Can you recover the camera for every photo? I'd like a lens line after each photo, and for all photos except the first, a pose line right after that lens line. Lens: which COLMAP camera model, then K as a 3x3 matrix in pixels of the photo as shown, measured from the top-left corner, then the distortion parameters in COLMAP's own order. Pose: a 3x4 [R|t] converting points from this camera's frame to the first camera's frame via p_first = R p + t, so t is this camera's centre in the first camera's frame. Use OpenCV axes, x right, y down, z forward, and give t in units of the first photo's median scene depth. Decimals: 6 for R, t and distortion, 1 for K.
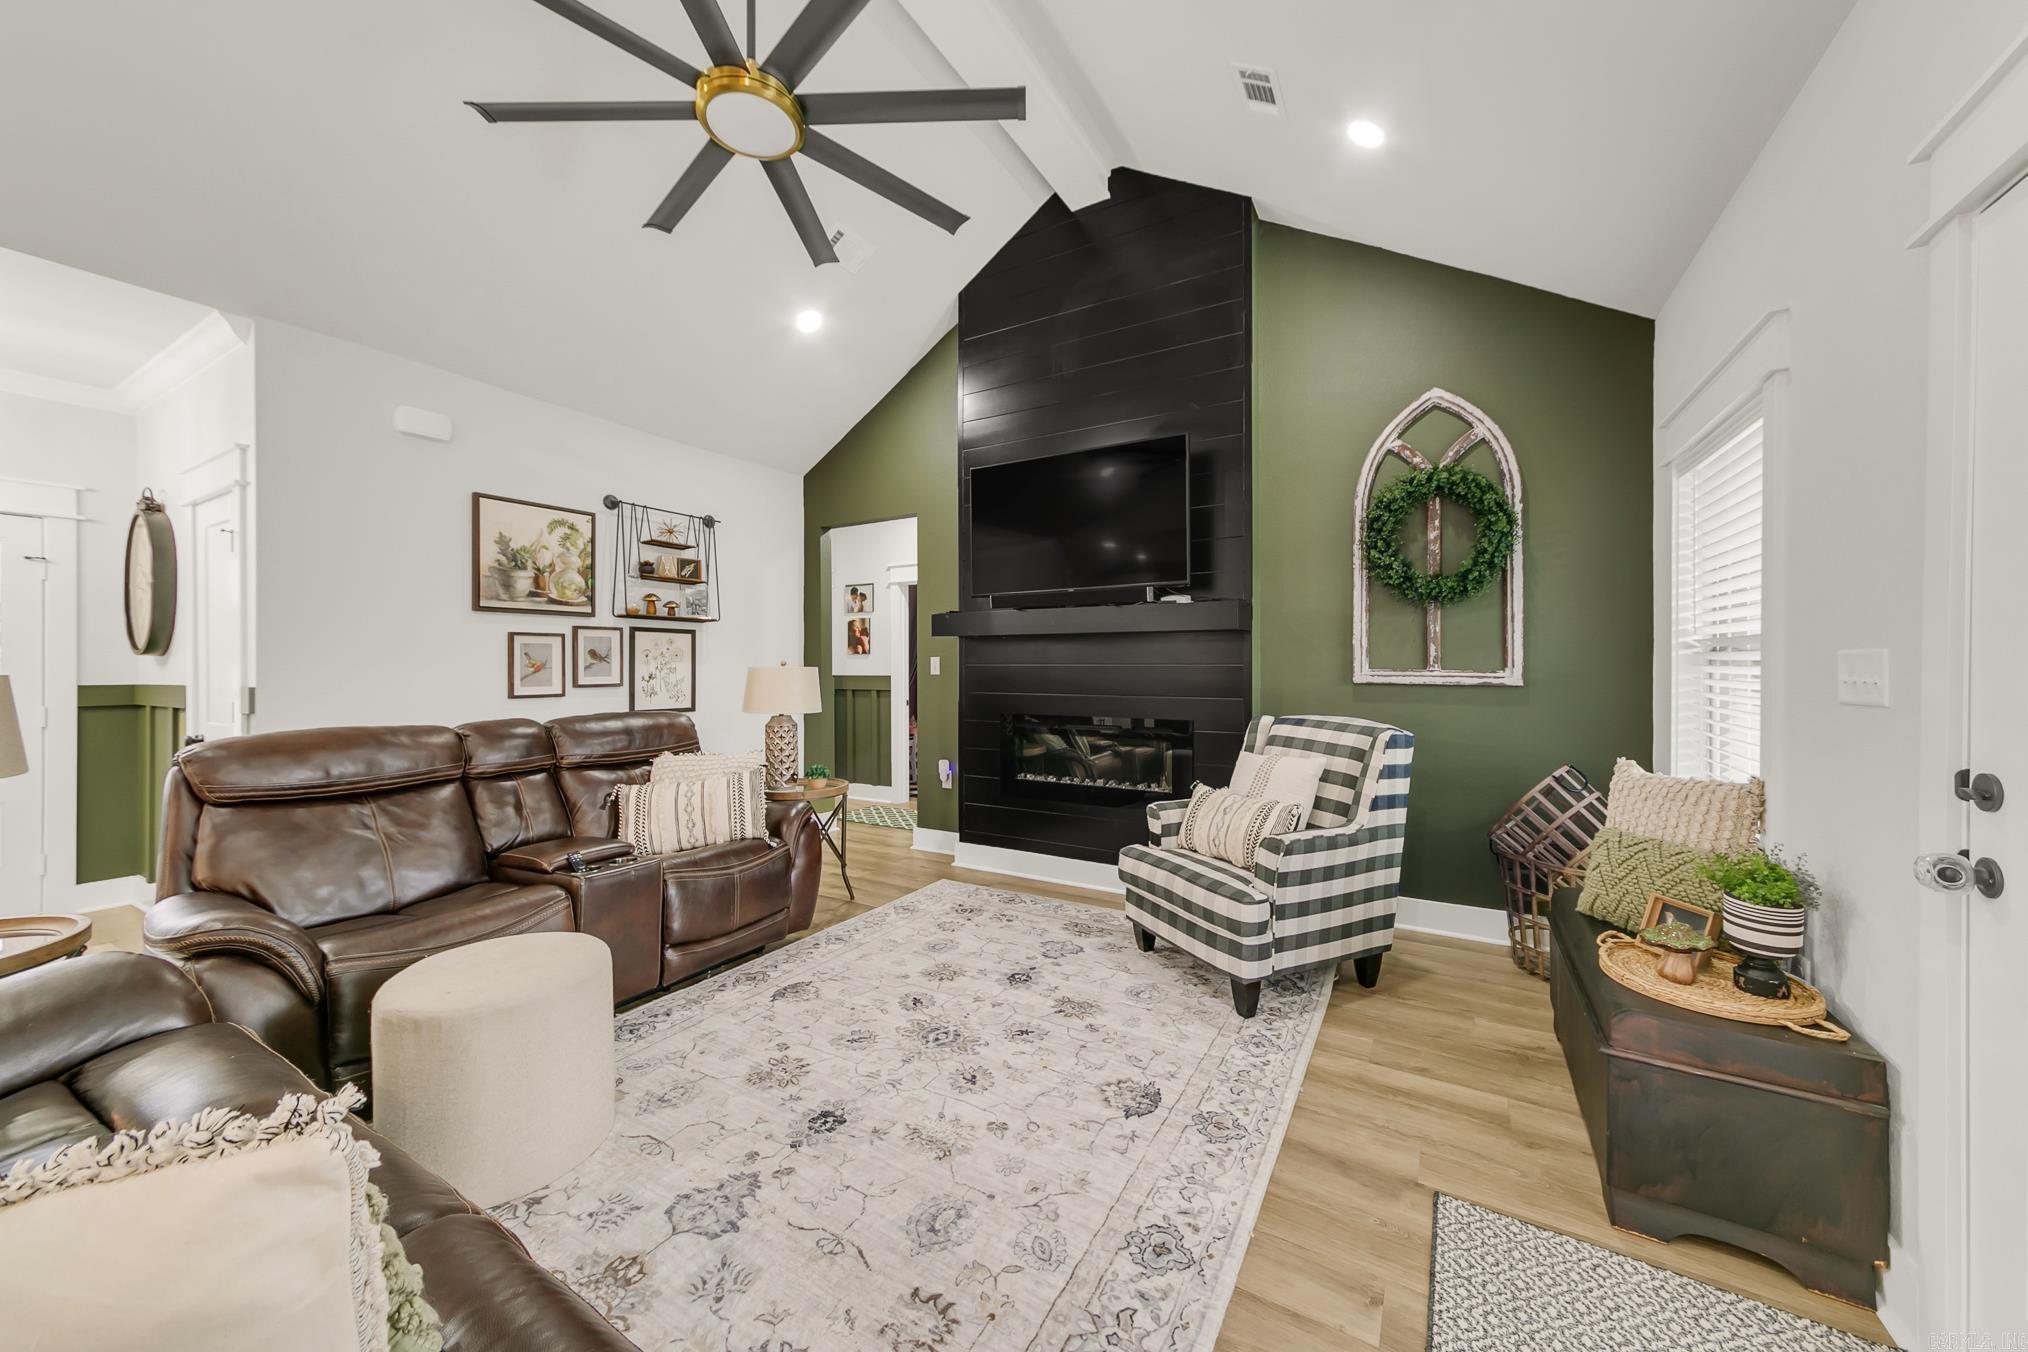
lens RADIAL K [[724.2, 0, 1038.2], [0, 724.2, 663.4], [0, 0, 1]] dist [0.000329, -0.000076]
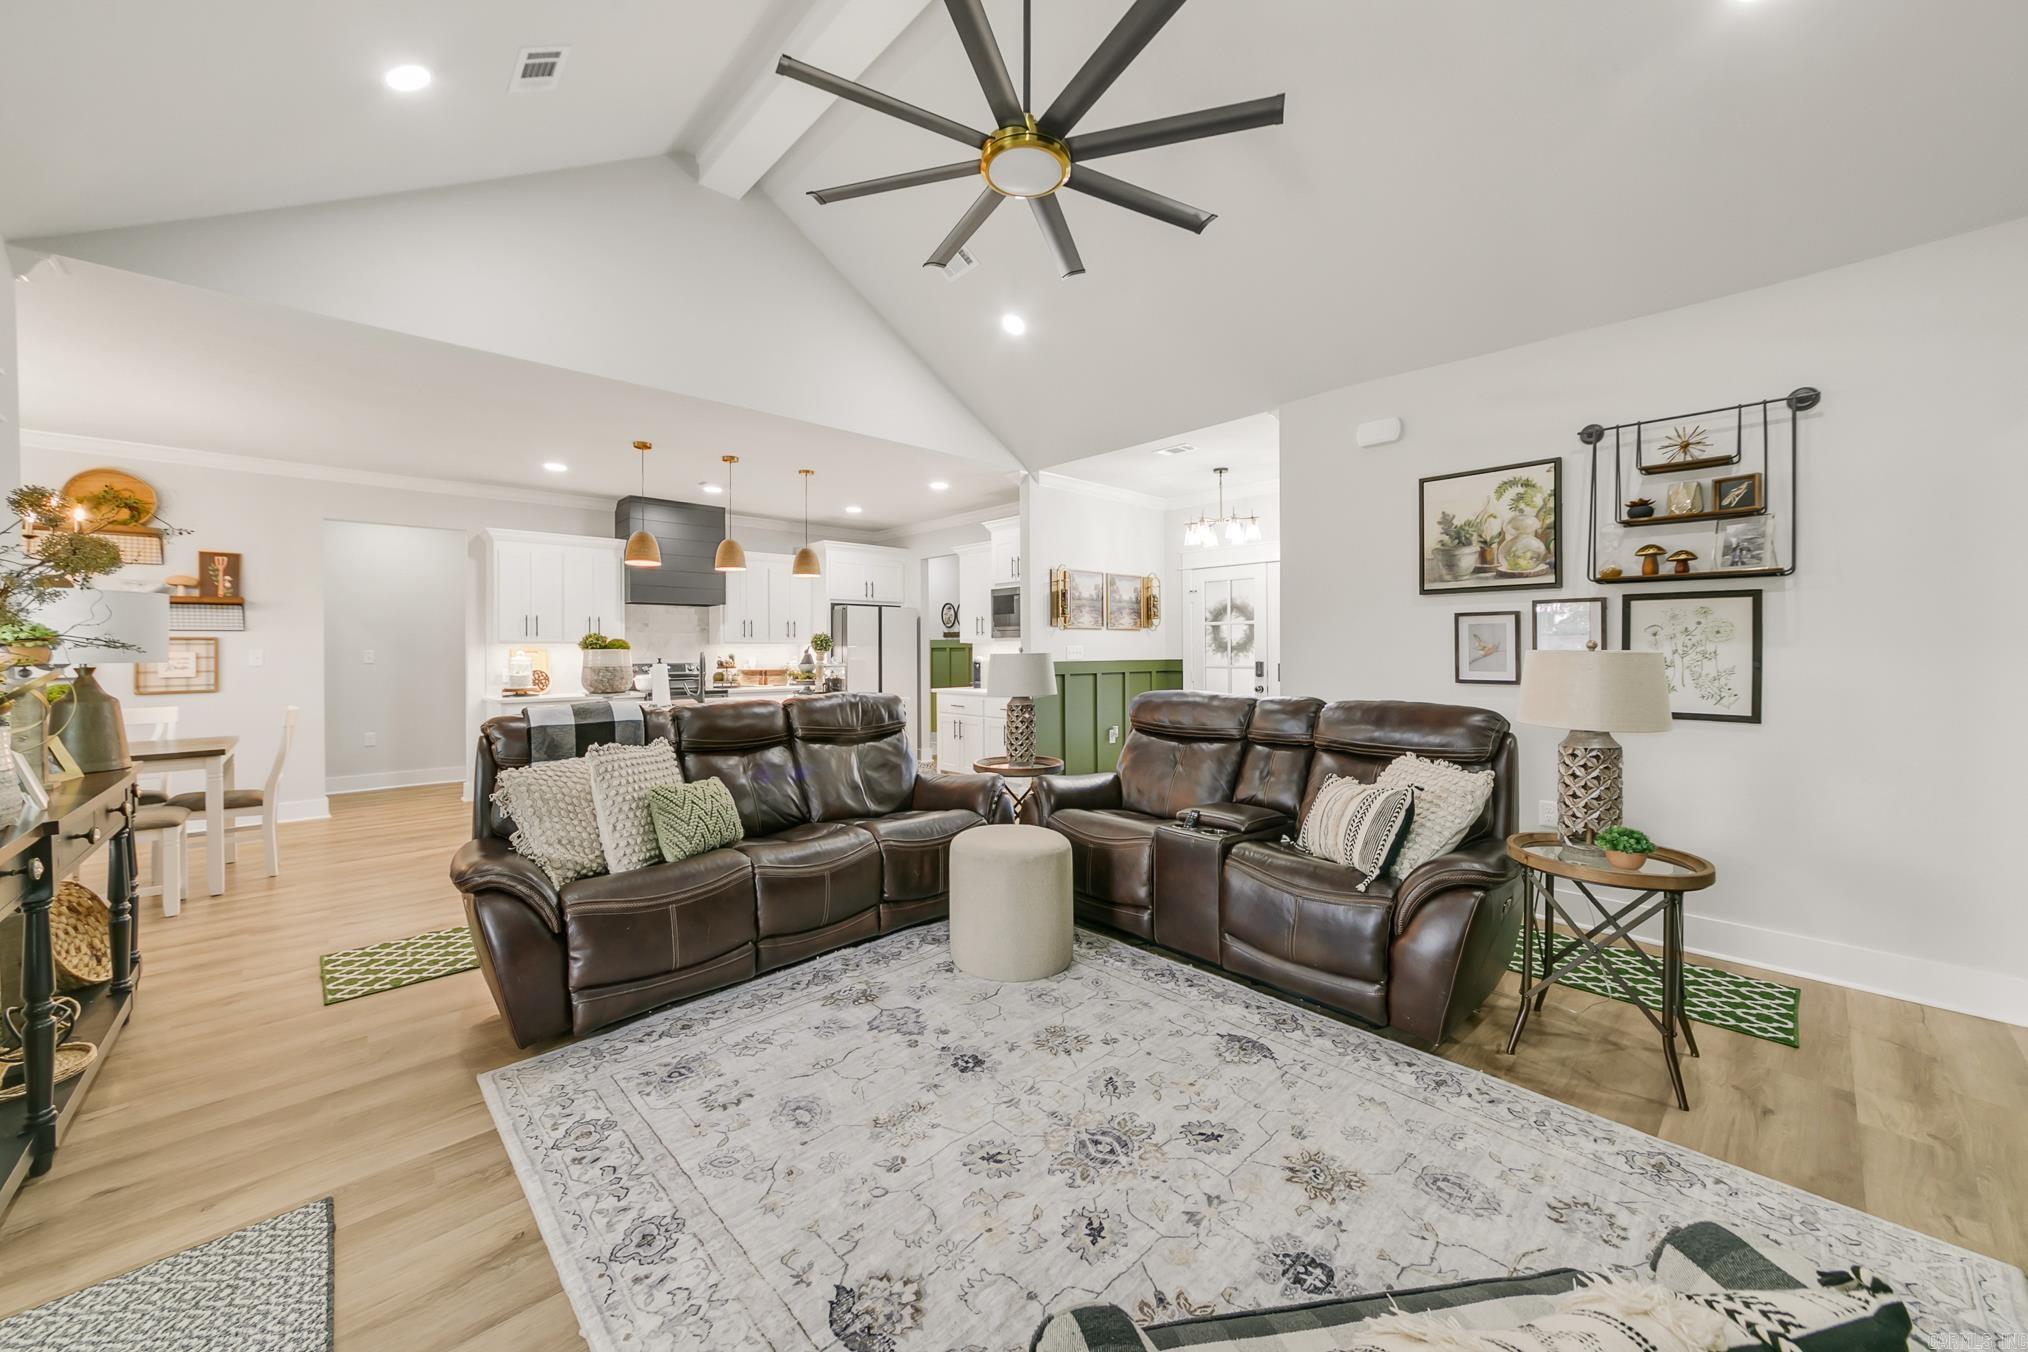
lens RADIAL K [[752.5, 0, 989.8], [0, 752.5, 650.2], [0, 0, 1]] dist [0.001344, -0.000012]
pose [[-0.312796, 0.005738, -0.949803, 0.453665], [0.004970, 0.999978, 0.004404, -0.001805], [0.949807, -0.003343, -0.312818, 0.804242]]
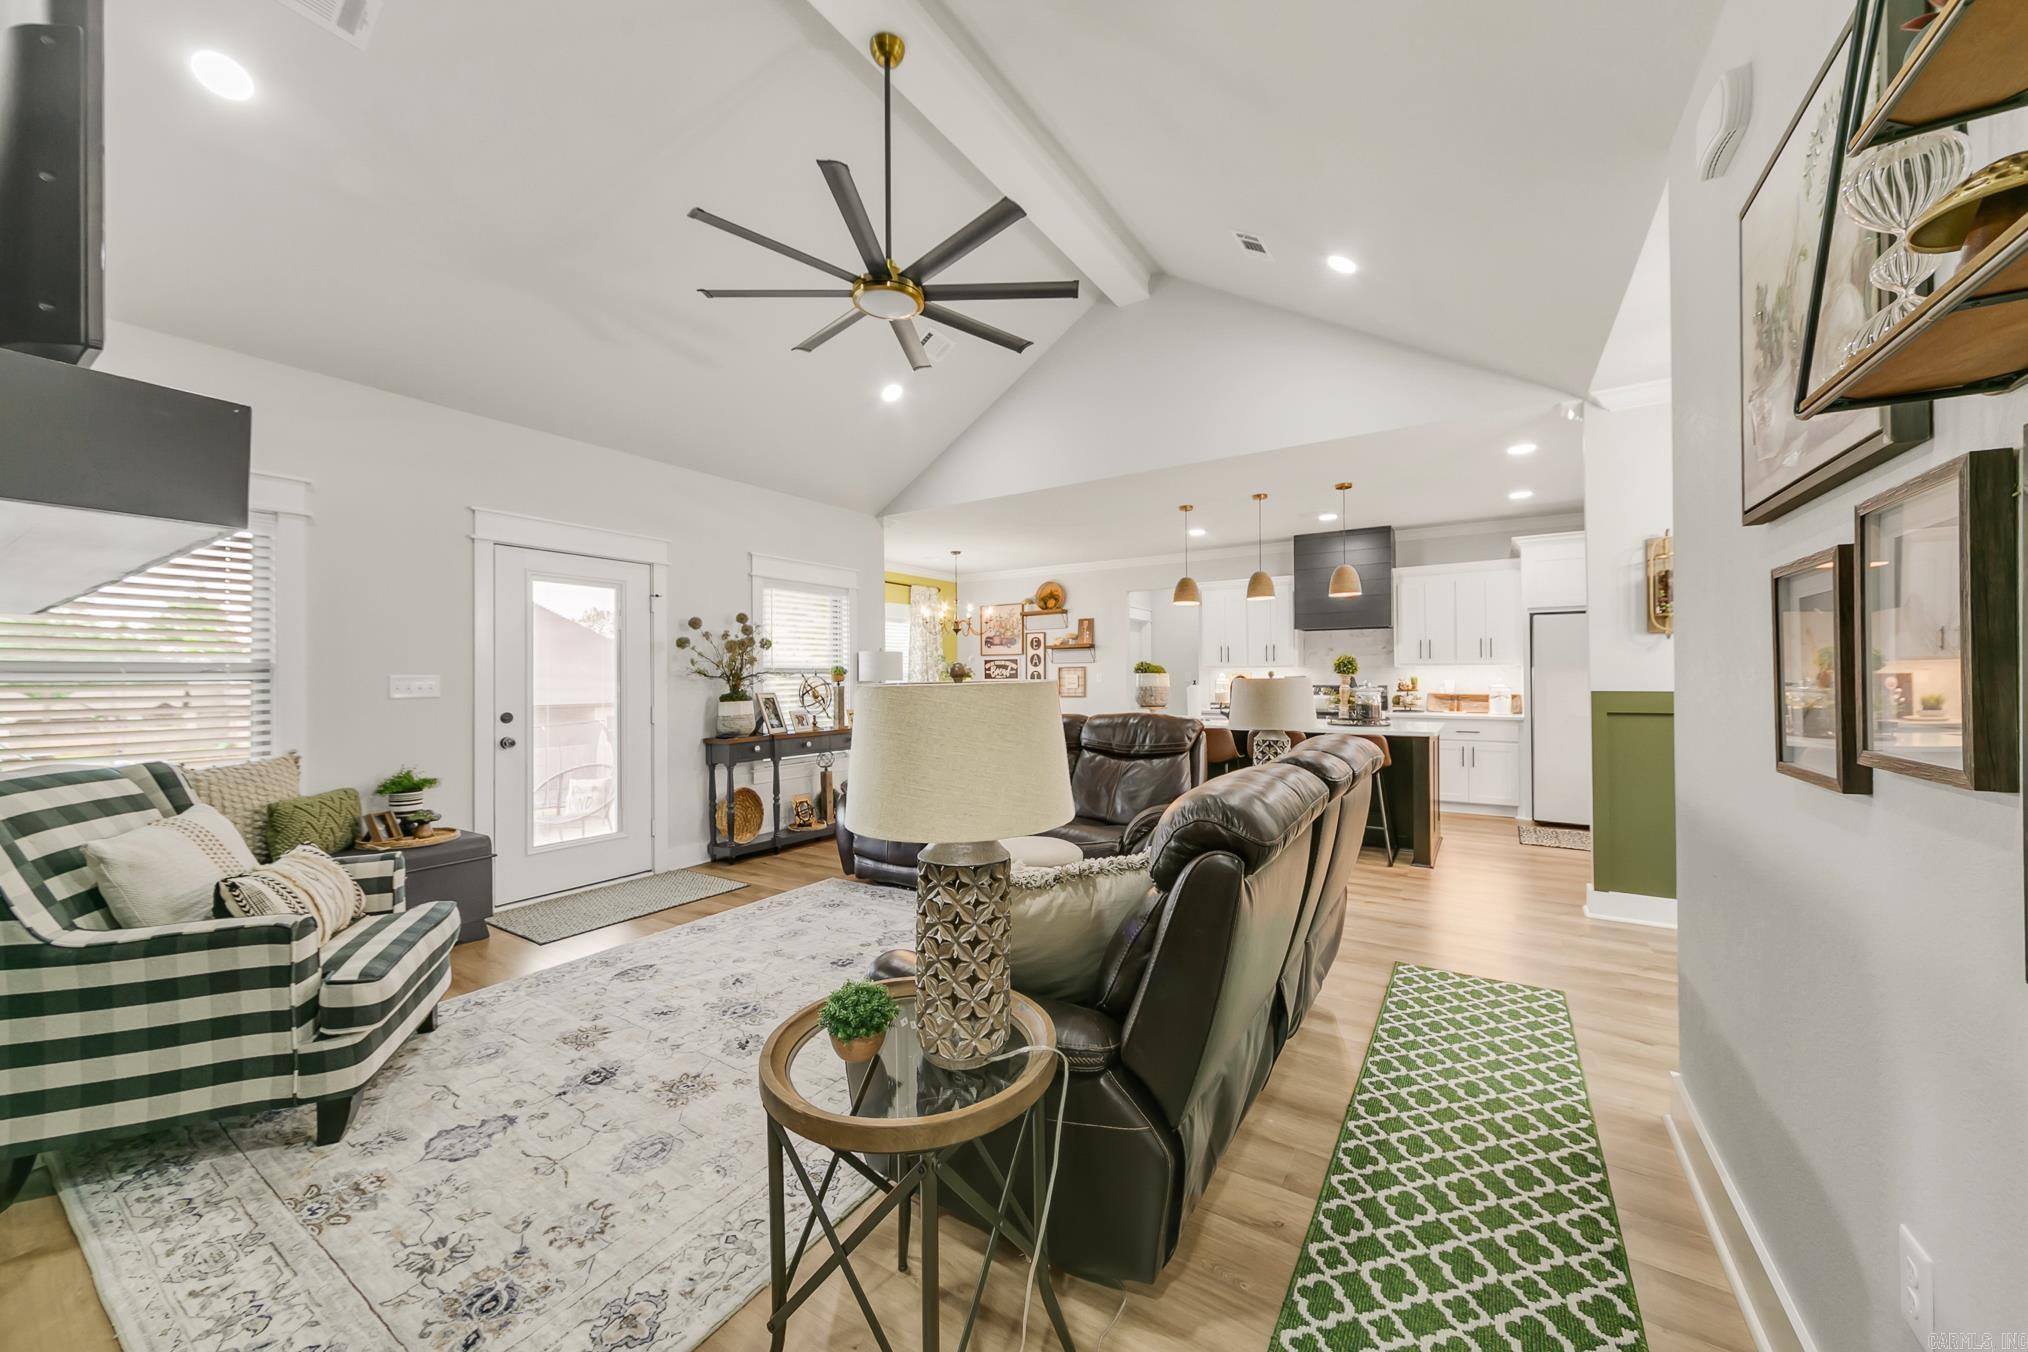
lens RADIAL K [[730.4, 0, 1022.0], [0, 730.4, 670.7], [0, 0, 1]] dist [0.001332, 0.000249]
pose [[-0.998575, 0.010308, 0.052352, -0.448280], [0.009961, 0.999927, -0.006875, 0.002674], [-0.052419, -0.006343, -0.998605, 1.493792]]
